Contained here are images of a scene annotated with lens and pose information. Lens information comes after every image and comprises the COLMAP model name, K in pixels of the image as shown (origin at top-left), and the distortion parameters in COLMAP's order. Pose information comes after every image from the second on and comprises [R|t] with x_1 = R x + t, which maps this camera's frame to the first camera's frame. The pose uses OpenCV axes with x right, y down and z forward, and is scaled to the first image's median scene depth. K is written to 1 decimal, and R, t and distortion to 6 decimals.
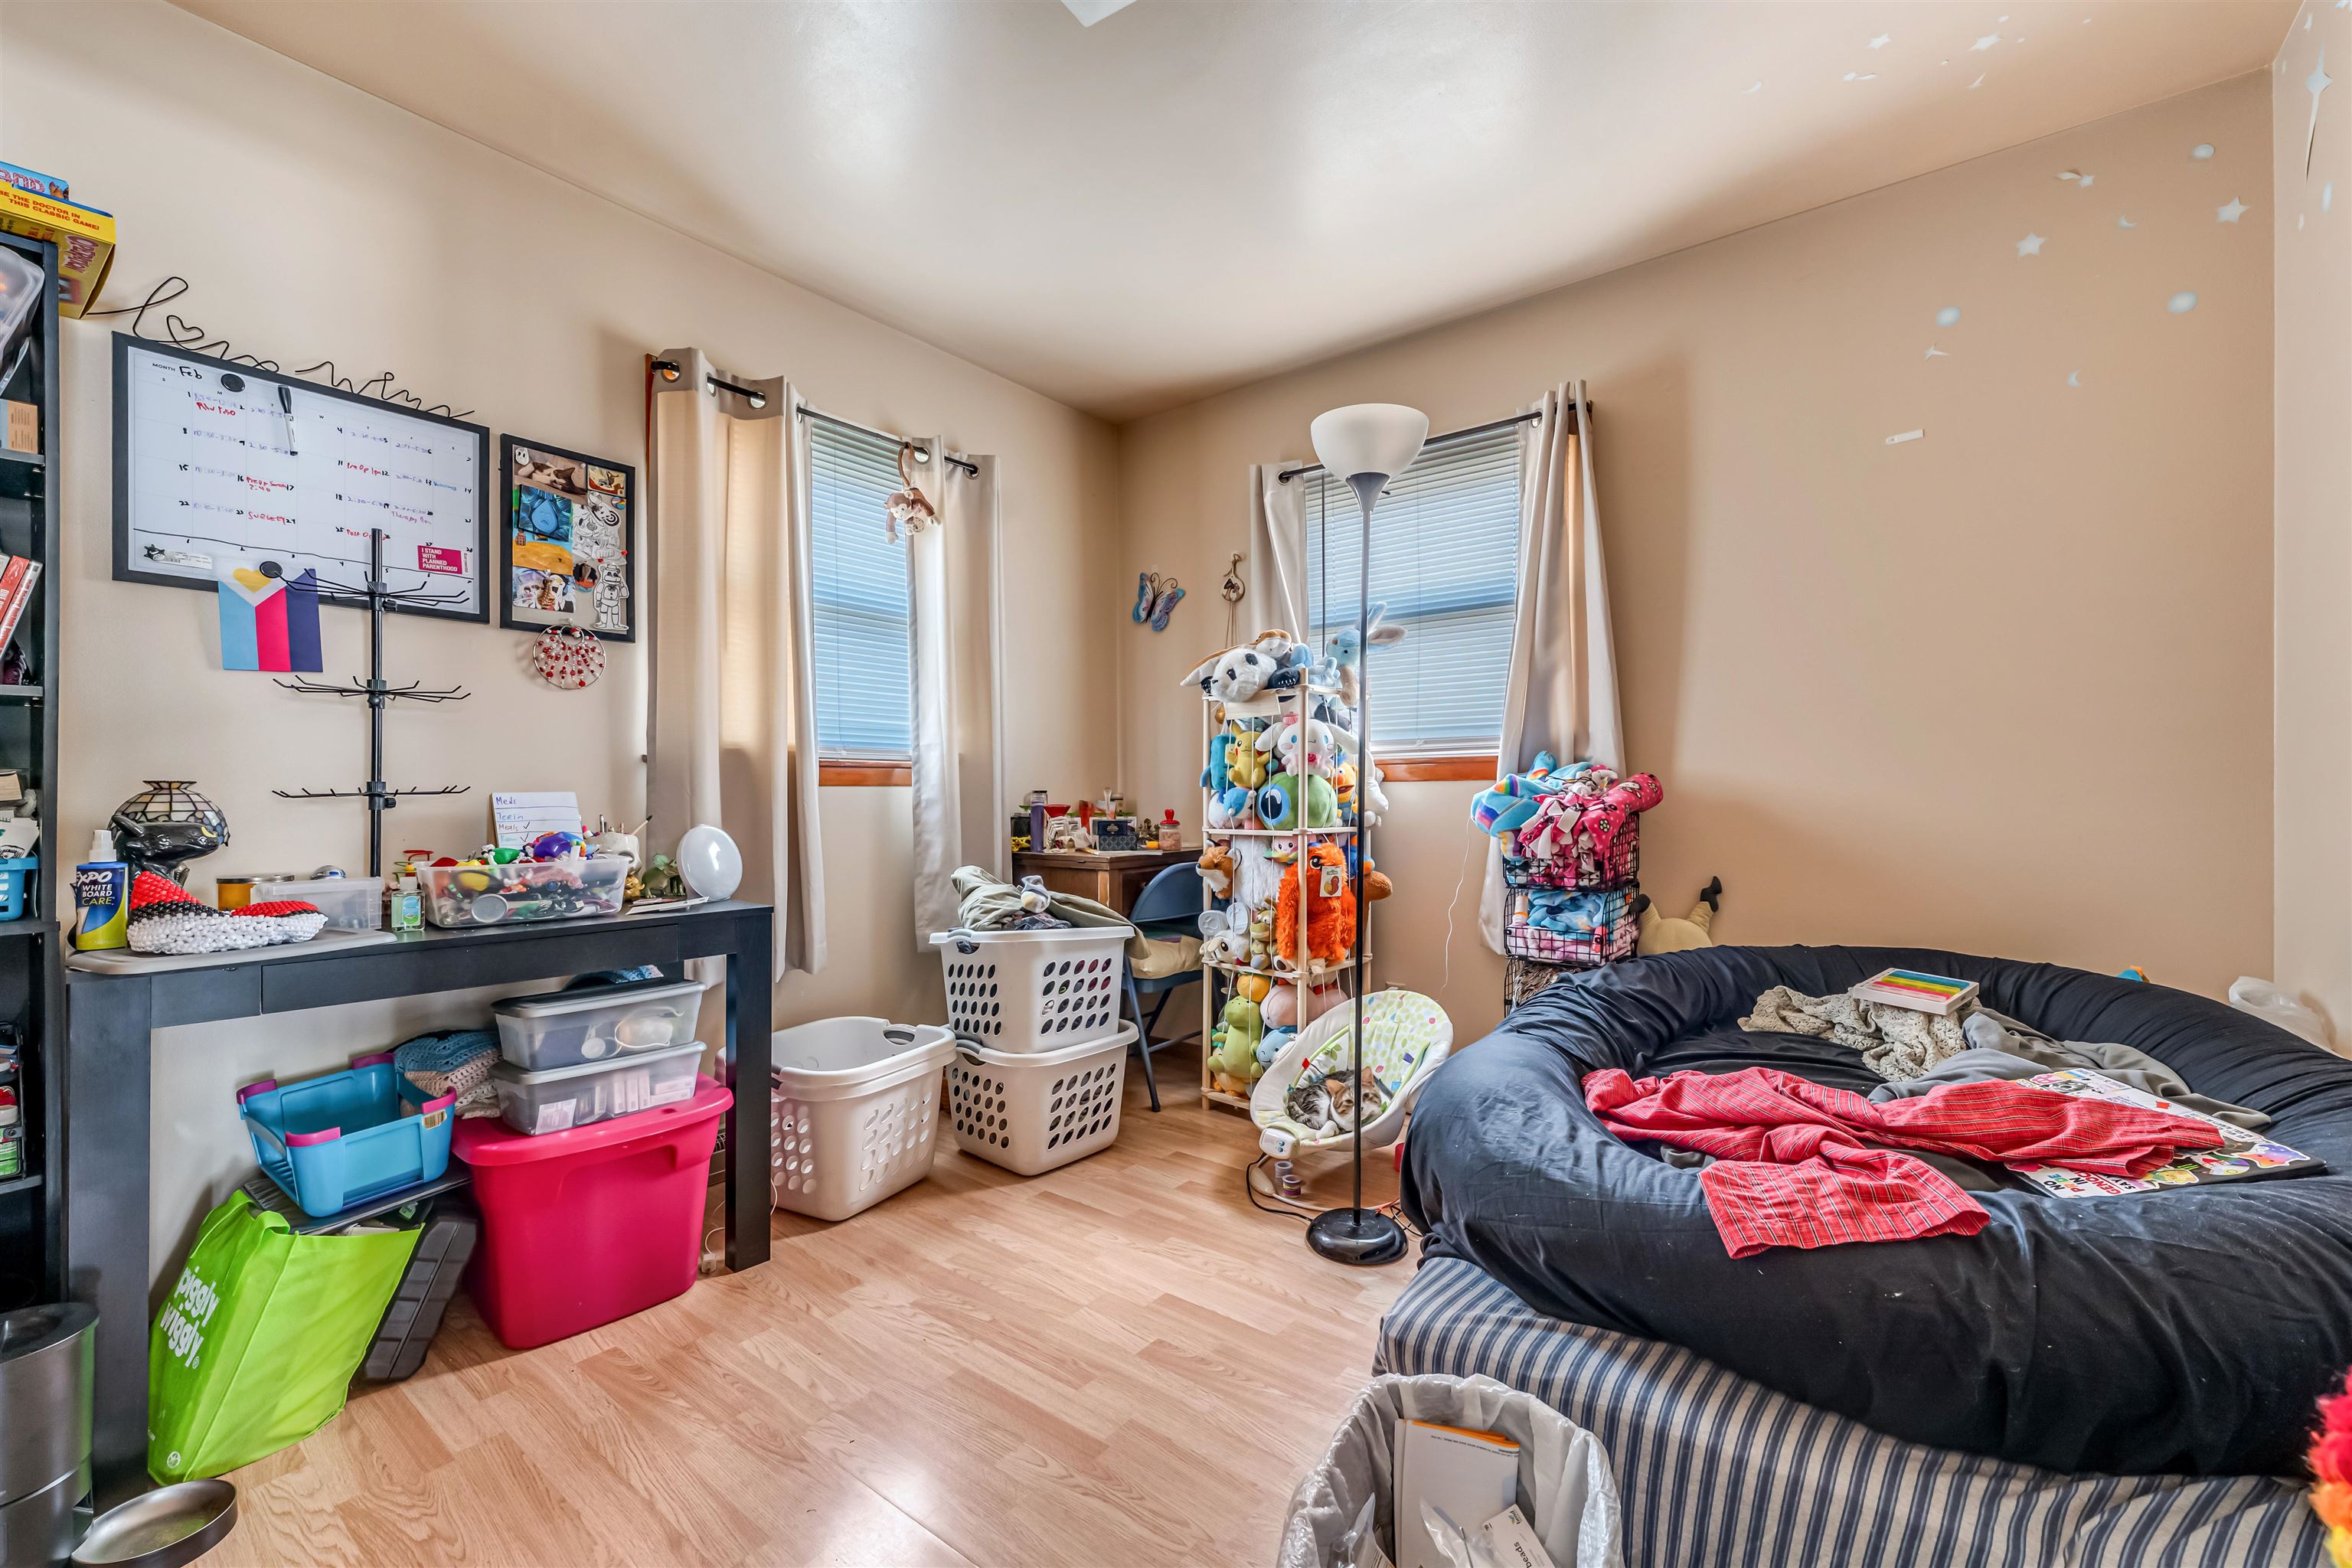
lens RADIAL K [[967.0, 0, 1169.0], [0, 967.0, 789.5], [0, 0, 1]] dist [-0.001116, 0.000658]
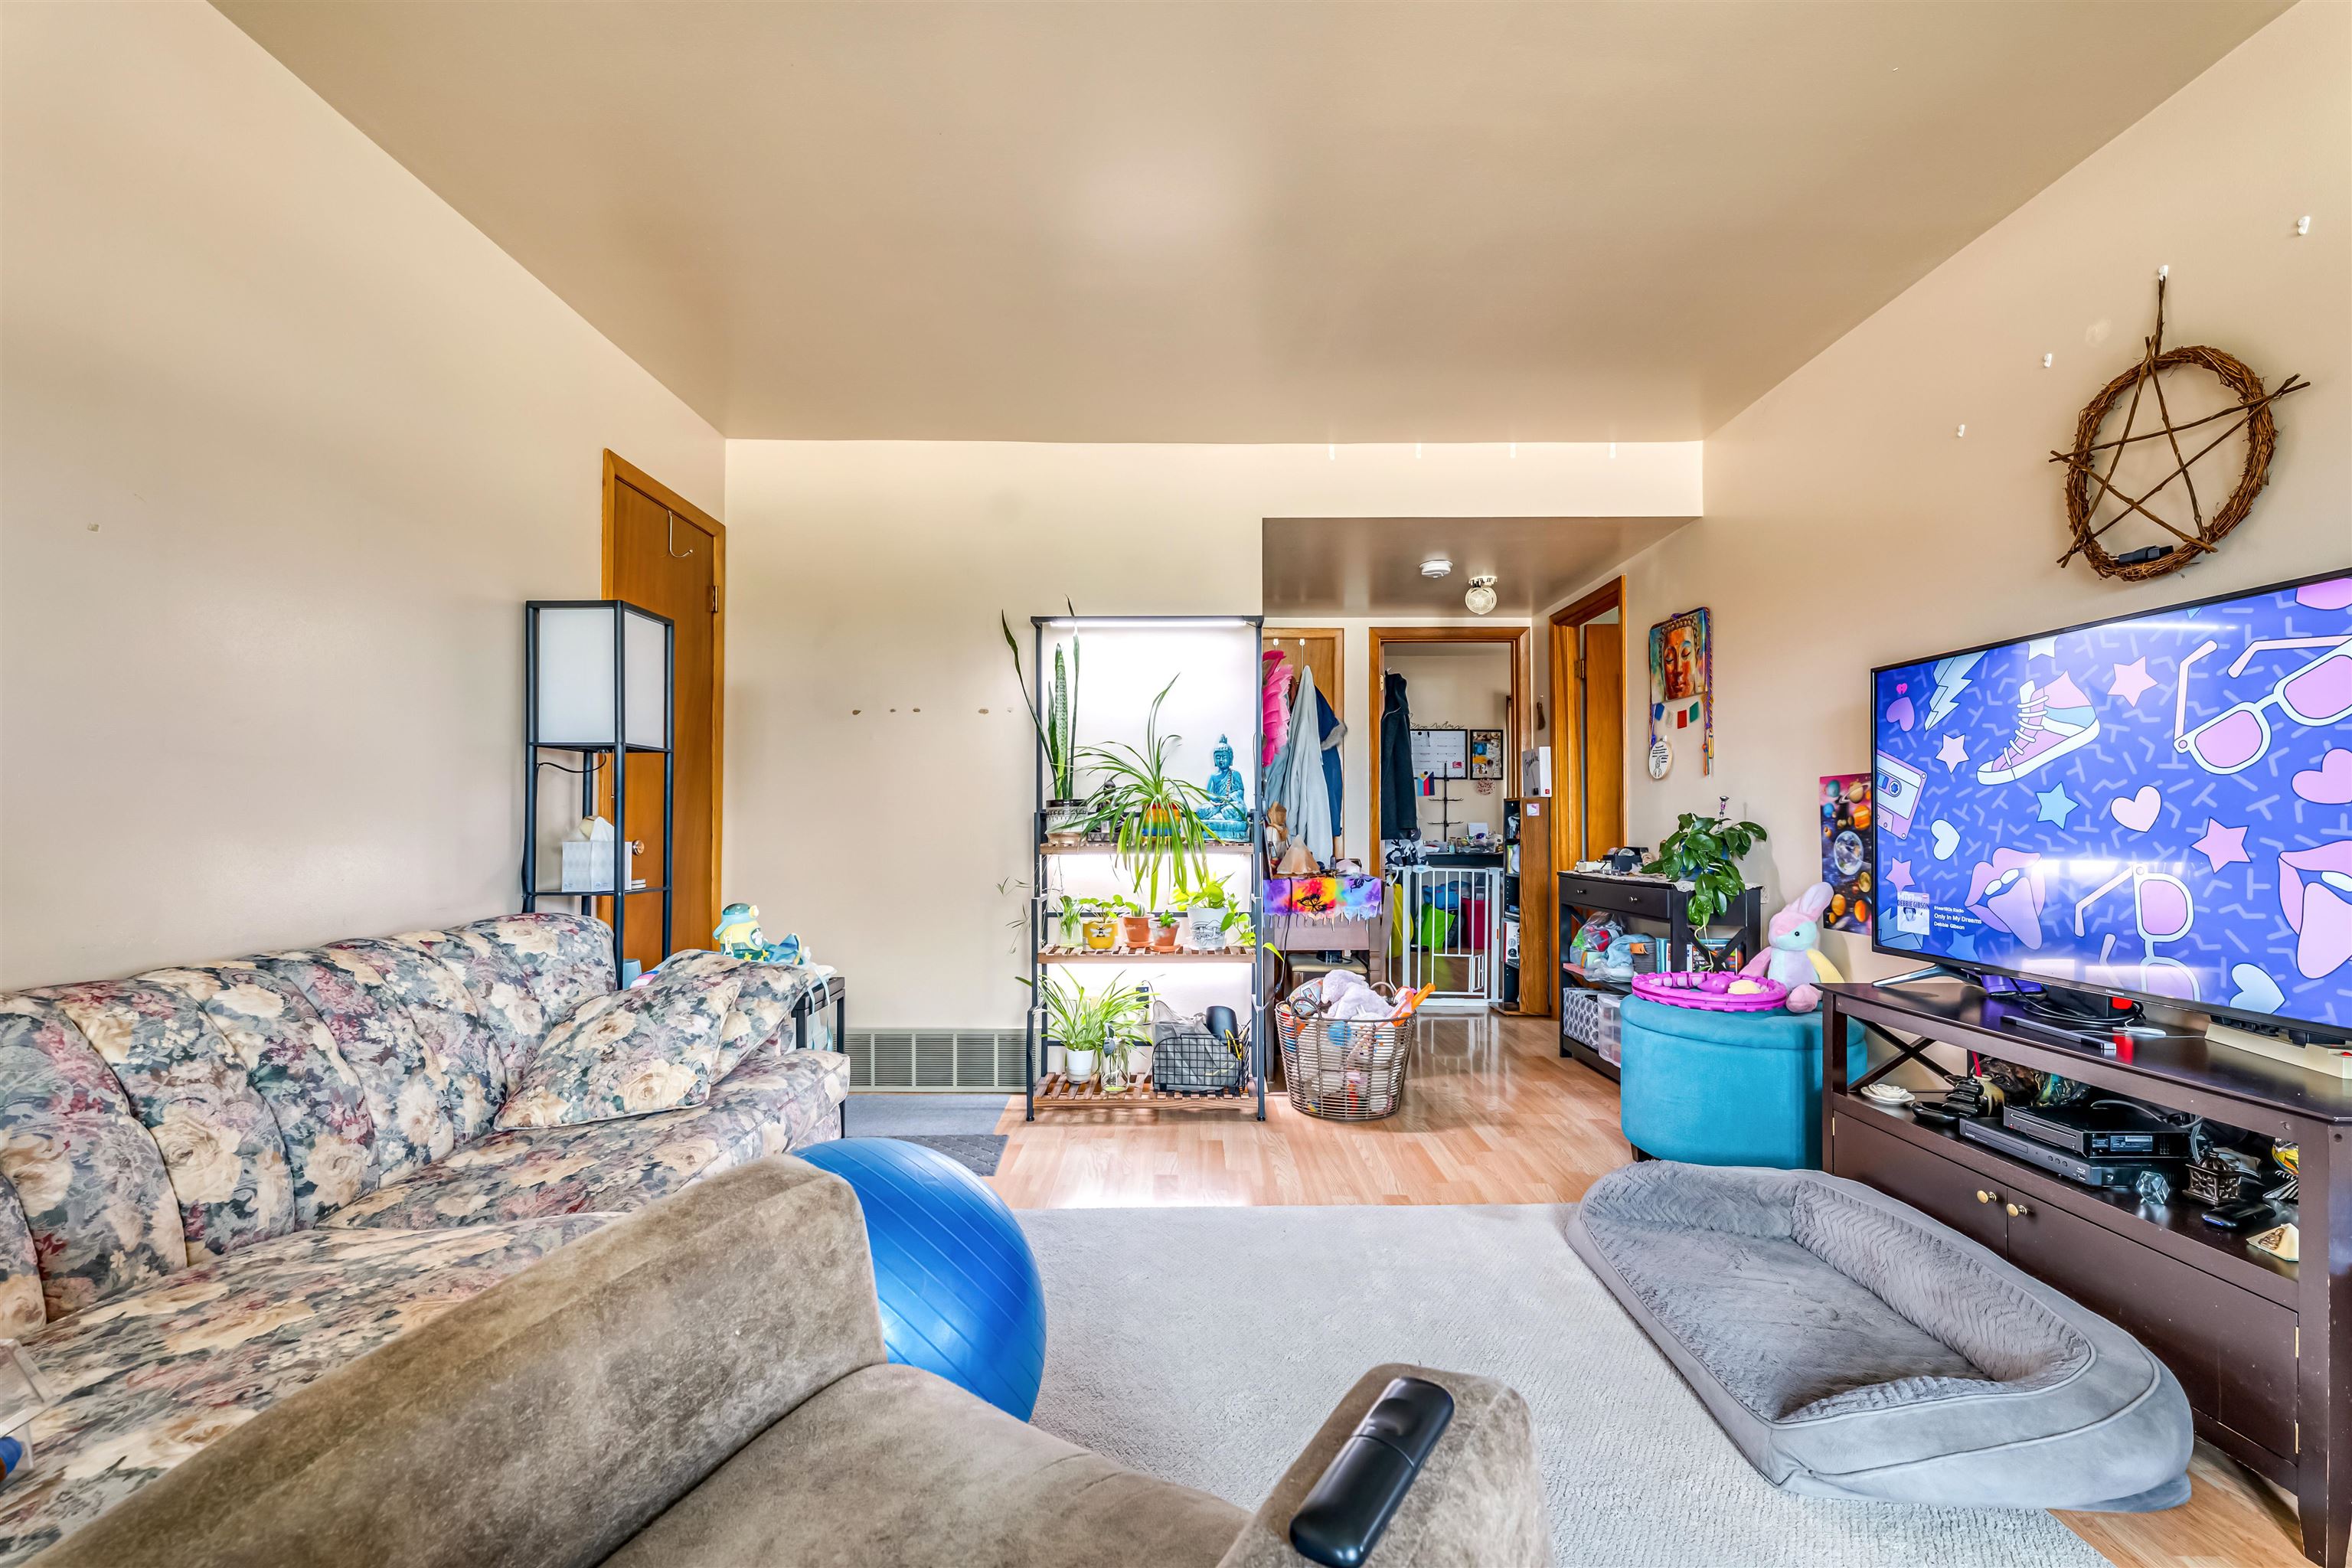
lens RADIAL K [[967.0, 0, 1171.6], [0, 967.0, 799.6], [0, 0, 1]] dist [-0.001116, 0.000658]
pose [[0.618138, -0.005598, -0.786050, 1.641073], [-0.004891, 0.999928, -0.010968, -0.041467], [0.786055, 0.010624, 0.618066, -2.372168]]
